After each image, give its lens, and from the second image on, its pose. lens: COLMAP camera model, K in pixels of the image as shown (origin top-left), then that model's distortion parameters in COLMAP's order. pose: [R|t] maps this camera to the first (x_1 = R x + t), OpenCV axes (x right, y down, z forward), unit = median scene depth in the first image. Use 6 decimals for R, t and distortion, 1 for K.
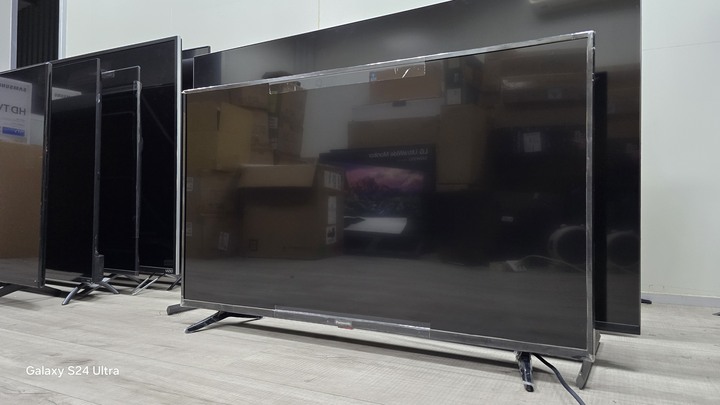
lens RADIAL K [[482.8, 0, 359.0], [0, 482.8, 207.7], [0, 0, 1]] dist [0.003119, 0.000369]
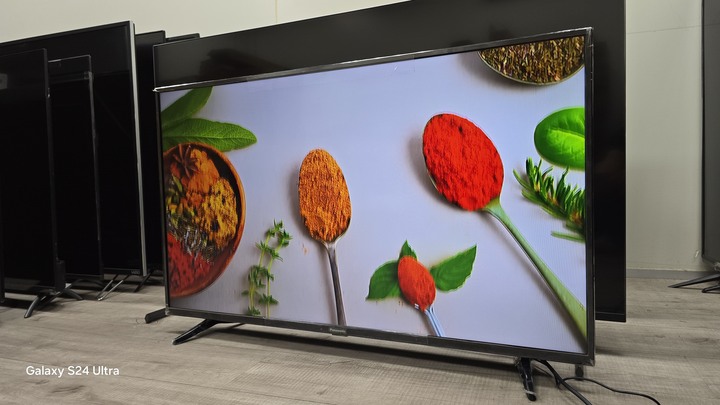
lens RADIAL K [[486.1, 0, 356.7], [0, 486.1, 205.5], [0, 0, 1]] dist [-0.001438, -0.003795]
pose [[0.992942, -0.041847, 0.110973, -0.105139], [0.035464, 0.997635, 0.058882, -0.070346], [-0.113175, -0.054530, 0.992078, 0.012266]]
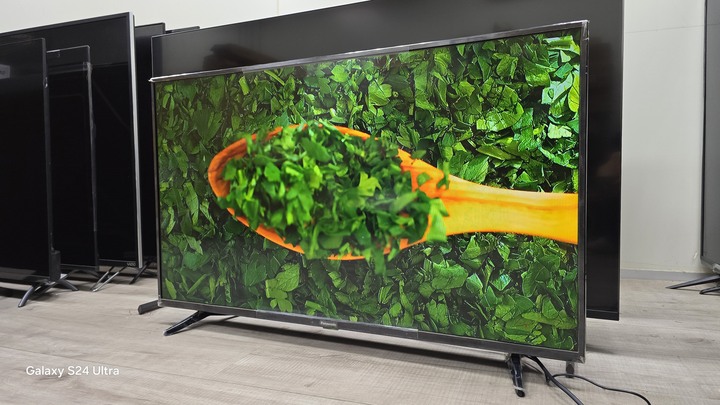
lens RADIAL K [[486.1, 0, 356.7], [0, 486.1, 205.5], [0, 0, 1]] dist [-0.001438, -0.003795]
pose [[0.994175, -0.025397, 0.104747, -0.084280], [0.019193, 0.998025, 0.059819, -0.056224], [-0.106059, -0.057461, 0.992698, 0.015950]]
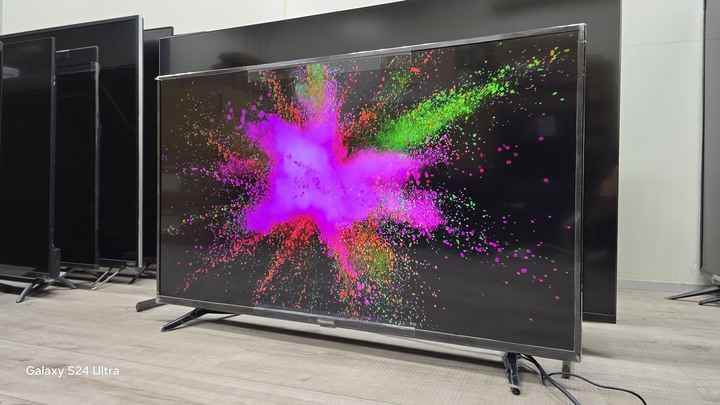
lens RADIAL K [[486.6, 0, 360.0], [0, 486.6, 202.5], [0, 0, 1]] dist [-0.003093, -0.002070]
pose [[0.994367, 0.000178, 0.105994, -0.079545], [-0.002768, 0.999701, 0.024285, -0.024402], [-0.105958, -0.024442, 0.994070, 0.004972]]
